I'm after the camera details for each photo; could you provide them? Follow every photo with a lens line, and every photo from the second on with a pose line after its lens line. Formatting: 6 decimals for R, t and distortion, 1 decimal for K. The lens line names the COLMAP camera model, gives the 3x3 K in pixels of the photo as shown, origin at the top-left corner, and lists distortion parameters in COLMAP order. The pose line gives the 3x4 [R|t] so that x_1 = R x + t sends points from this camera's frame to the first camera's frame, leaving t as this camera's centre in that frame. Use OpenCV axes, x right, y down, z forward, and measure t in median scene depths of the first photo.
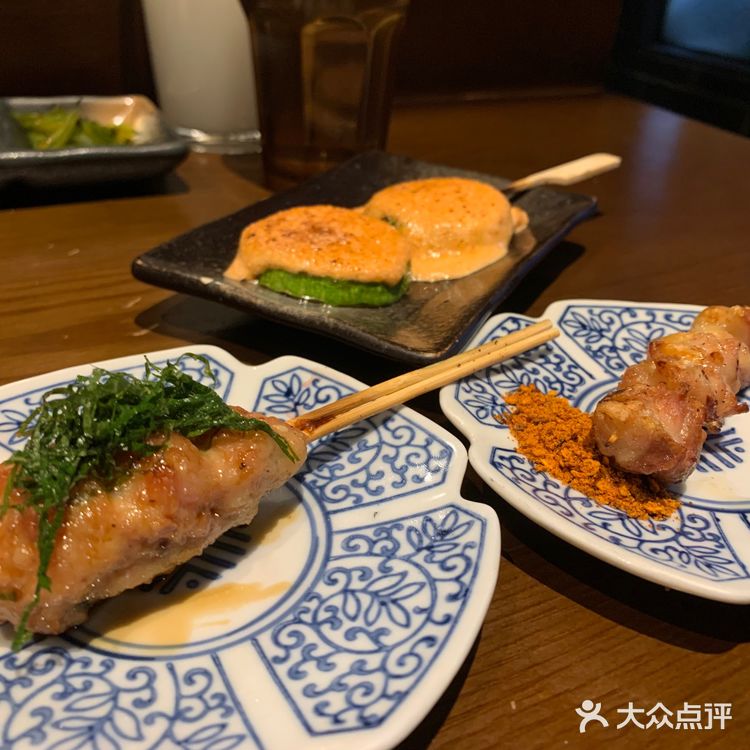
lens RADIAL K [[762.5, 0, 361.1], [0, 762.5, 373.6], [0, 0, 1]] dist [0.083941, -0.300040]
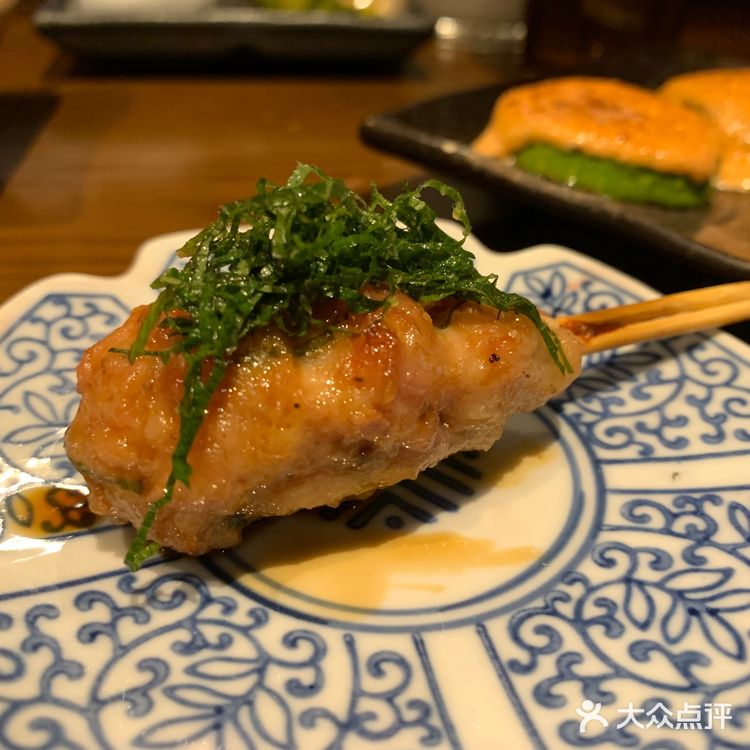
lens RADIAL K [[762.5, 0, 361.1], [0, 762.5, 373.6], [0, 0, 1]] dist [0.083941, -0.300040]
pose [[0.960570, 0.144037, -0.237820, -0.107968], [-0.136475, 0.989477, 0.048052, 0.117774], [0.242239, -0.013701, 0.970120, 0.346501]]
